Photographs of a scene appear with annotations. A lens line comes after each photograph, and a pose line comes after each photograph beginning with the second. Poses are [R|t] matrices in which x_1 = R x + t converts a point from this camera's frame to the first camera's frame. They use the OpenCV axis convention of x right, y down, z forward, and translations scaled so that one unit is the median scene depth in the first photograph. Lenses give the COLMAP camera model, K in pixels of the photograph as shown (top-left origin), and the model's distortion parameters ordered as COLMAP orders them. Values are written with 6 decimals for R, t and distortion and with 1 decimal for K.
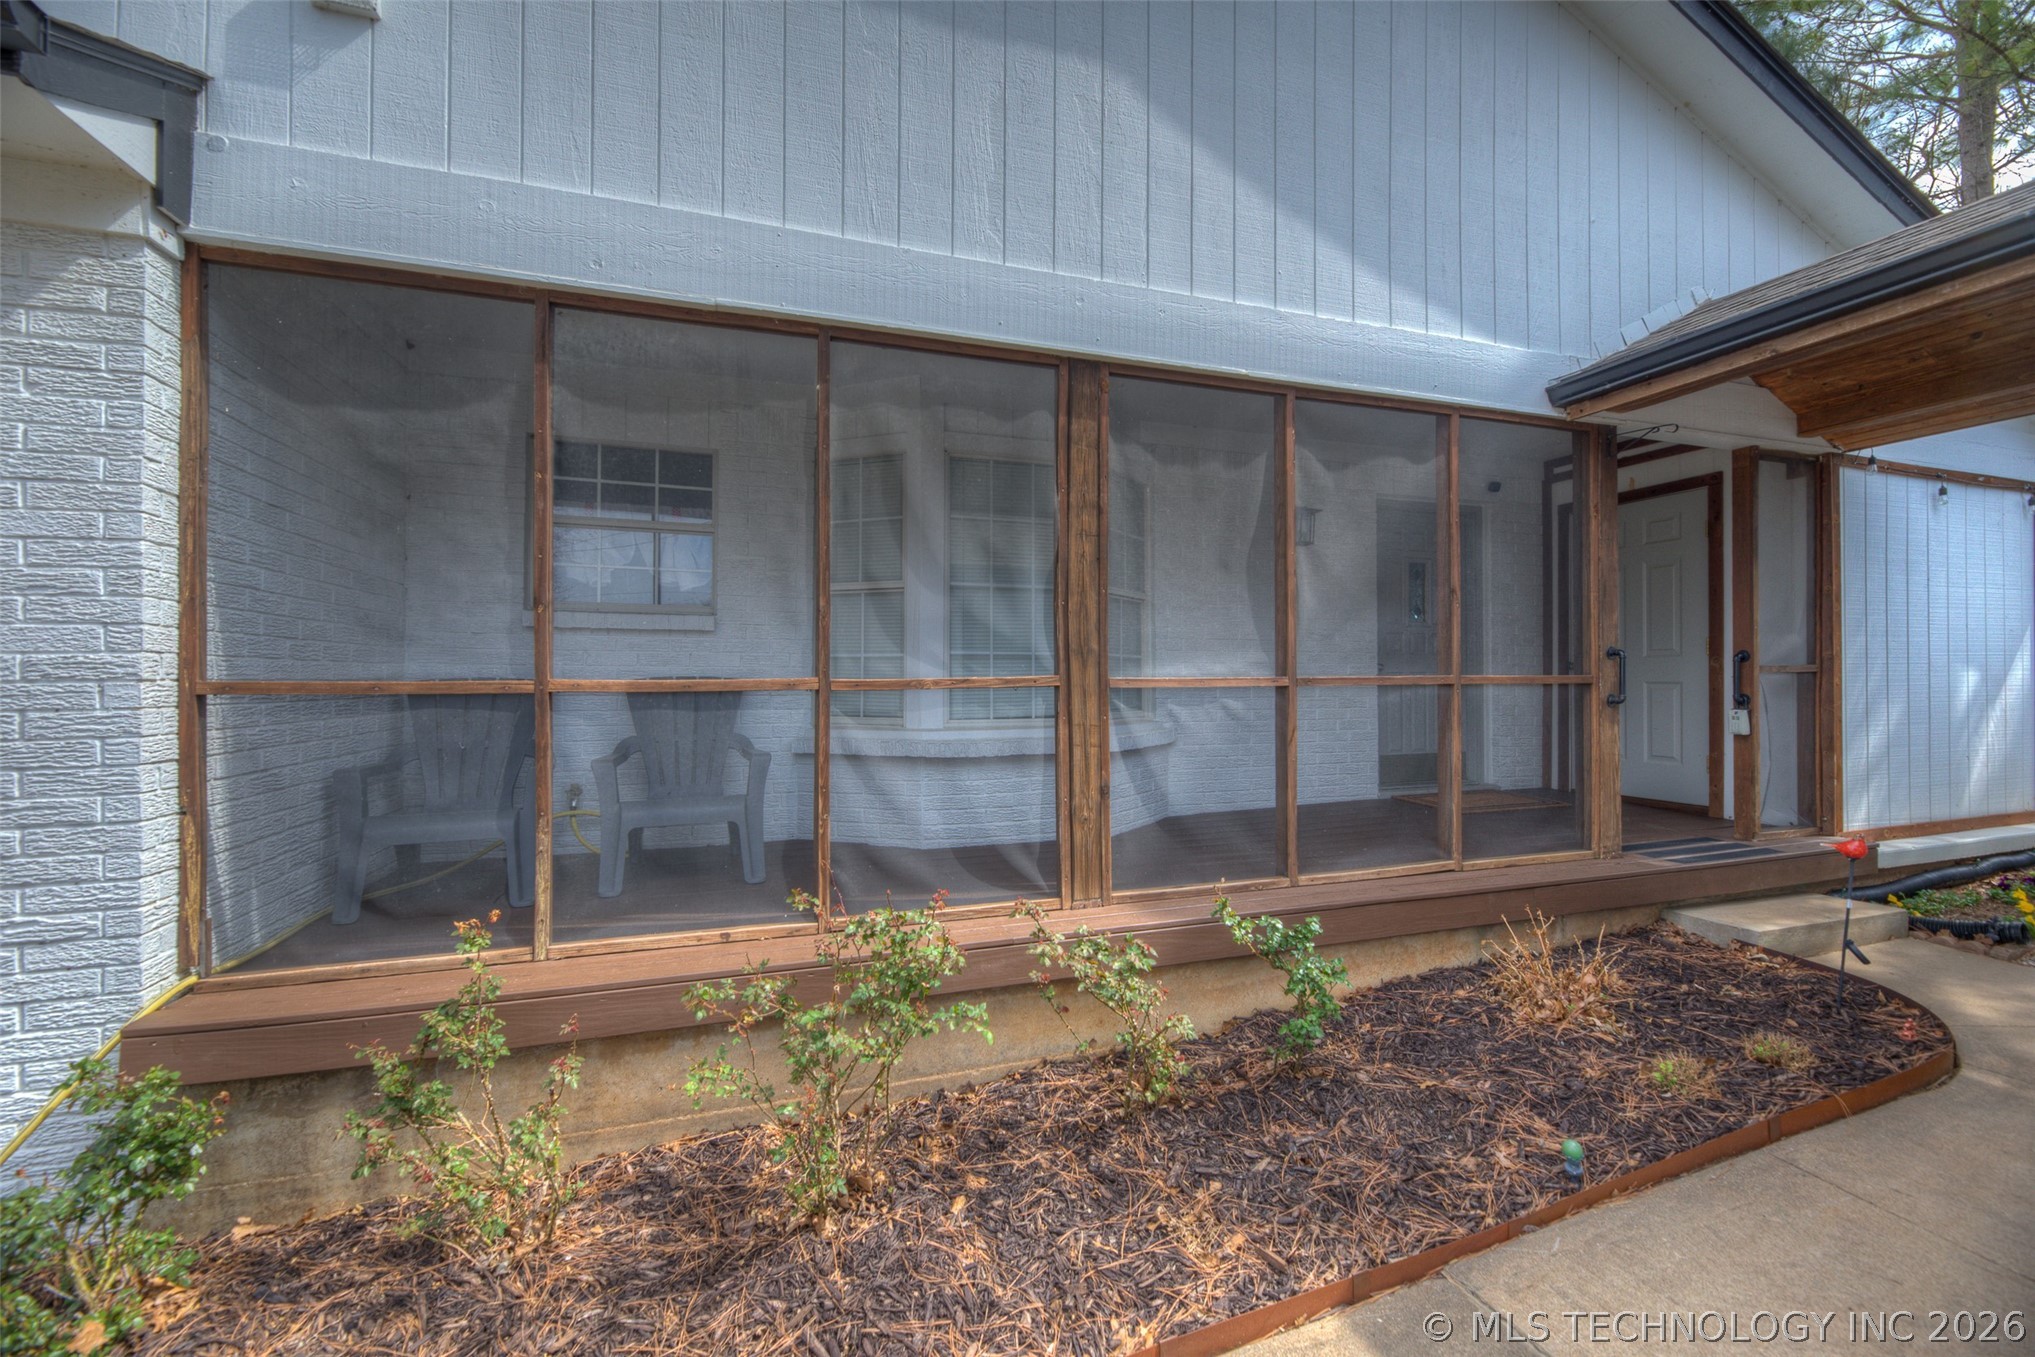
lens RADIAL K [[823.2, 0, 1020.9], [0, 823.2, 683.9], [0, 0, 1]] dist [0.000499, -0.000019]
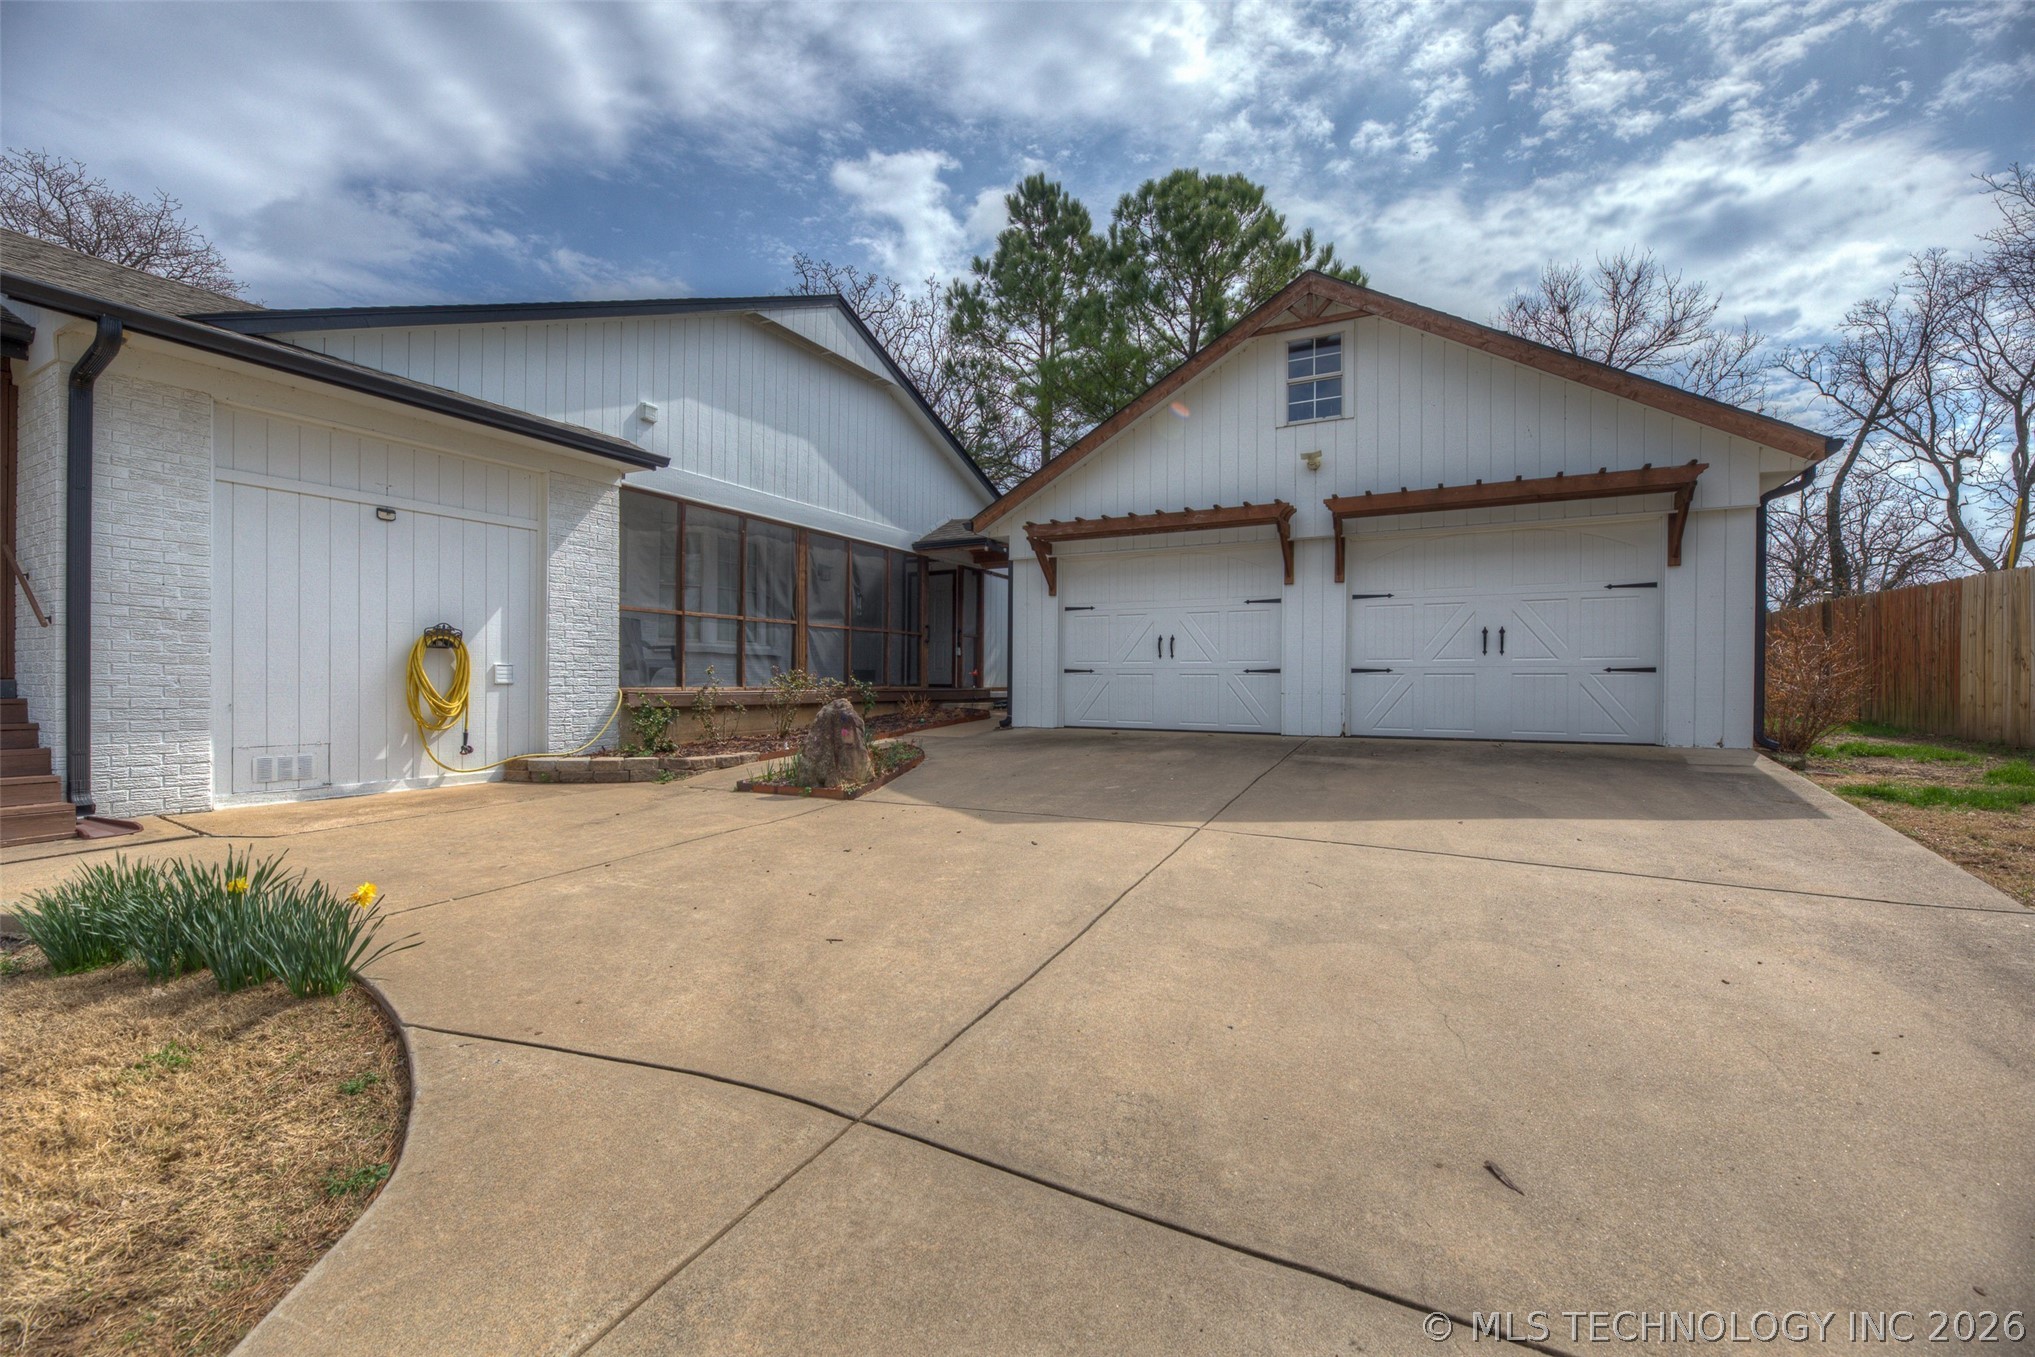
lens RADIAL K [[823.2, 0, 1020.3], [0, 823.2, 685.5], [0, 0, 1]] dist [0.000499, -0.000019]
pose [[0.726086, 0.007549, 0.687562, -1.130149], [-0.011115, 0.999938, 0.000759, 0.171838], [-0.687514, -0.008194, 0.726125, -1.463547]]
